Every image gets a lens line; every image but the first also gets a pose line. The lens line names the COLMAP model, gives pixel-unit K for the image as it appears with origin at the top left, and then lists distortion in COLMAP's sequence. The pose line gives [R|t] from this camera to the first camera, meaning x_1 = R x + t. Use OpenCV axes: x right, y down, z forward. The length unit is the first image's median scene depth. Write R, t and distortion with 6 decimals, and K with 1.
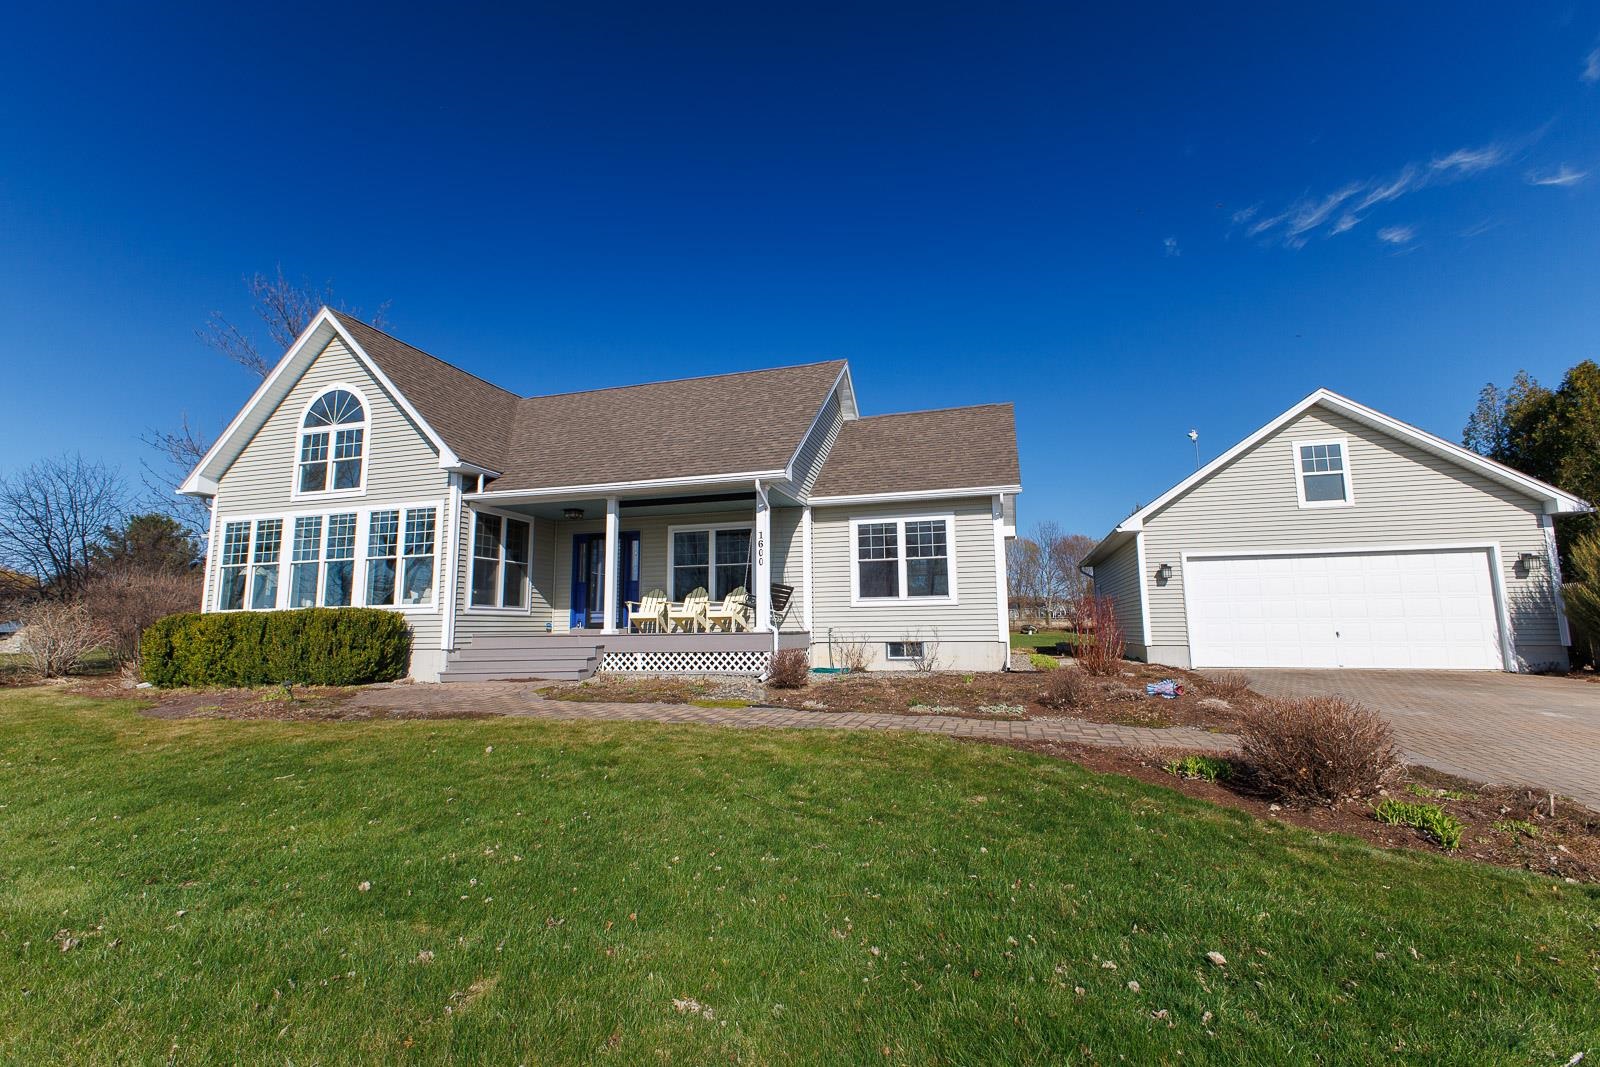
lens RADIAL K [[721.4, 0, 783.4], [0, 721.4, 534.8], [0, 0, 1]] dist [0.000813, -0.000407]
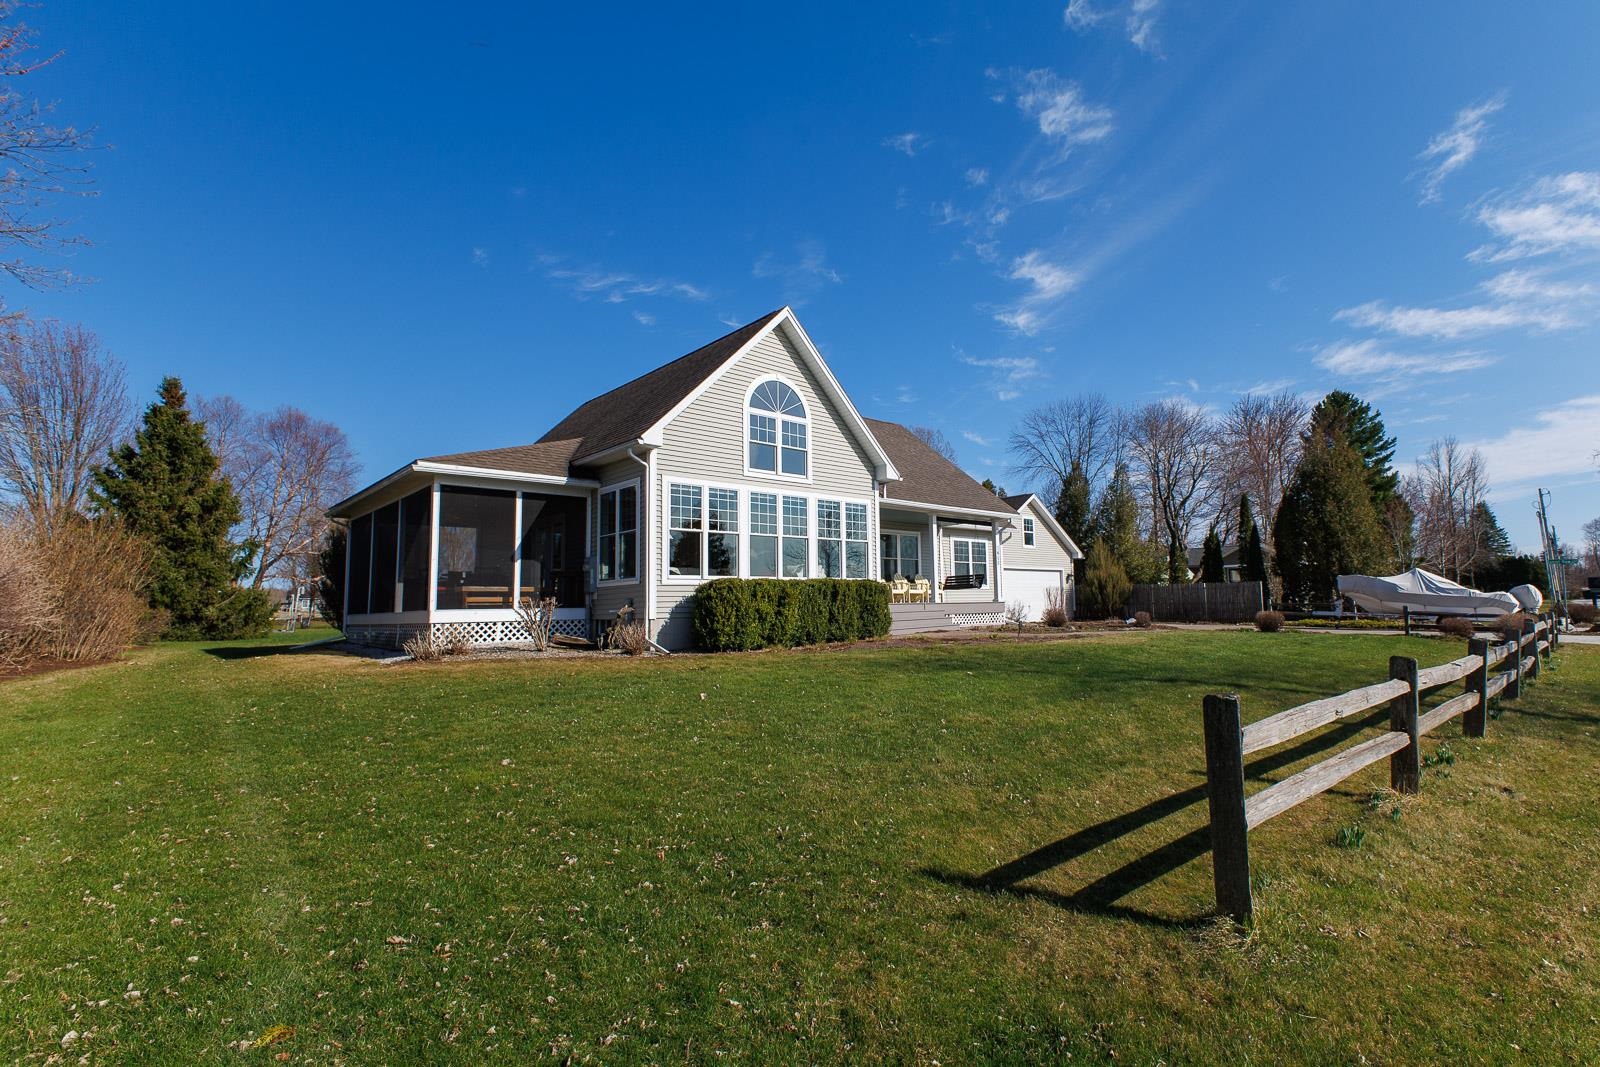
lens RADIAL K [[721.4, 0, 799.3], [0, 721.4, 532.7], [0, 0, 1]] dist [0.000813, -0.000407]
pose [[0.556629, 0.086566, 0.826239, -1.518784], [-0.098788, 0.994397, -0.037632, 0.068979], [-0.824867, -0.060676, 0.562062, 0.346835]]
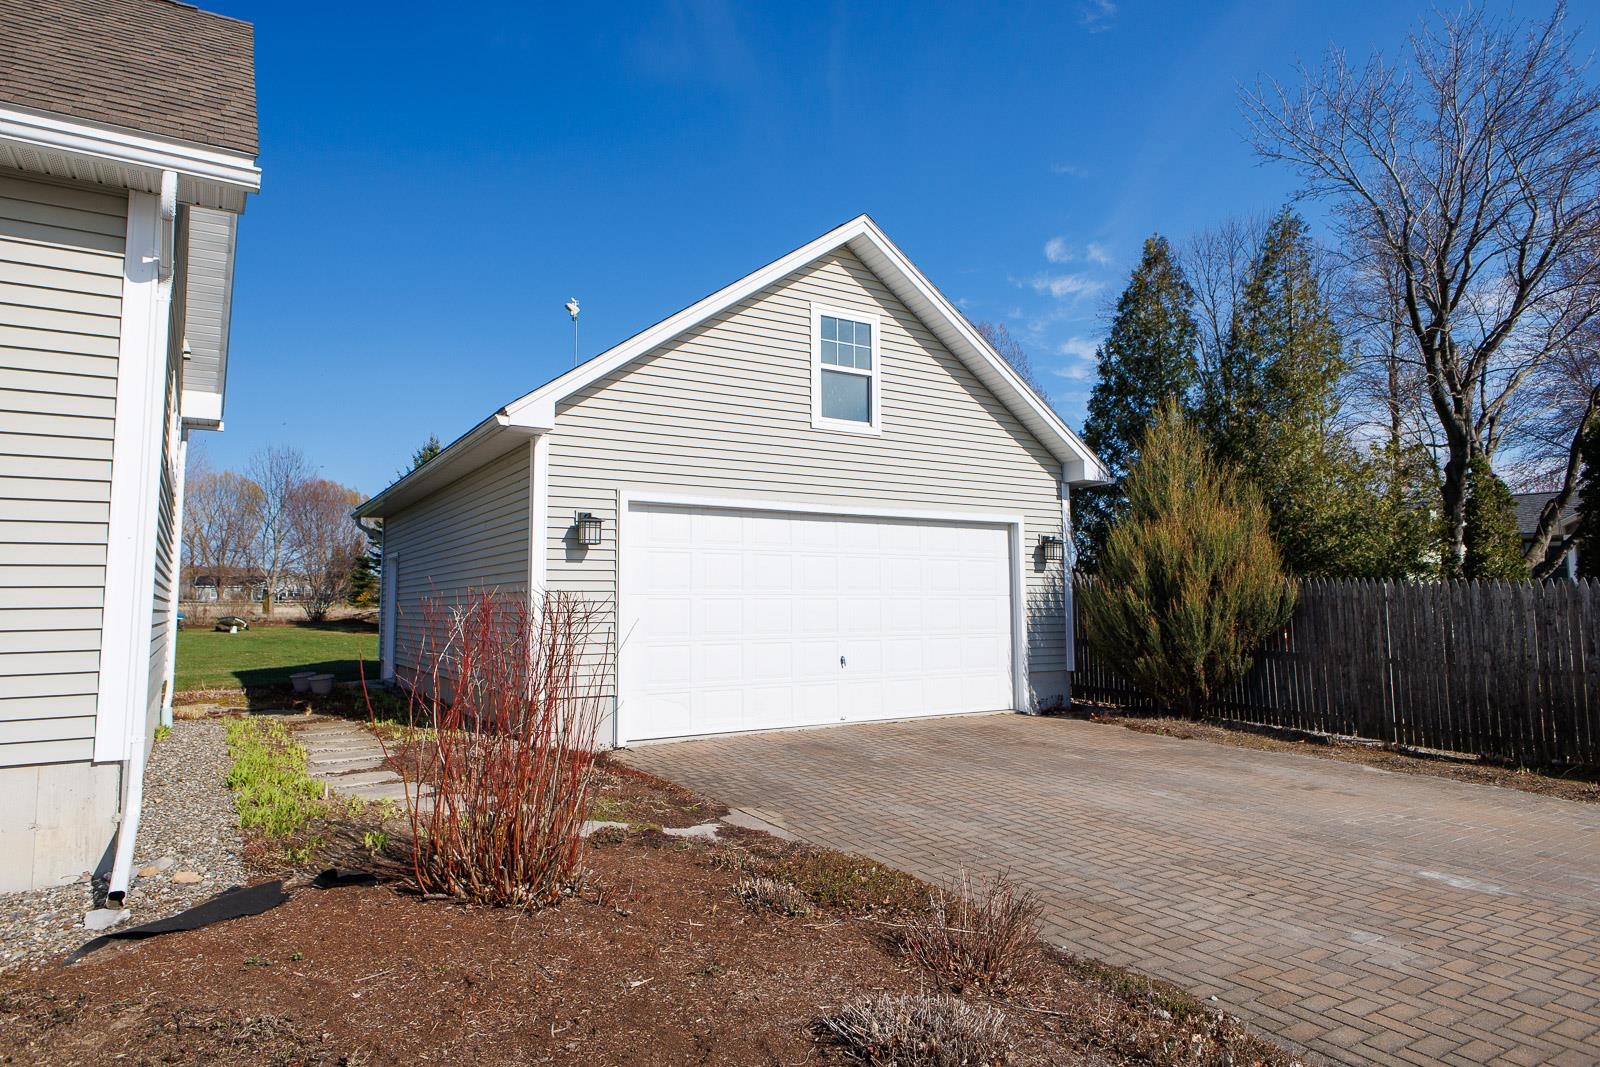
lens RADIAL K [[938.4, 0, 782.4], [0, 938.4, 517.9], [0, 0, 1]] dist [0.011380, 0.001606]
pose [[0.658608, 0.075774, 0.748662, 0.189945], [-0.098988, 0.994995, -0.013626, 0.043276], [-0.745947, -0.065135, 0.662812, 0.567844]]
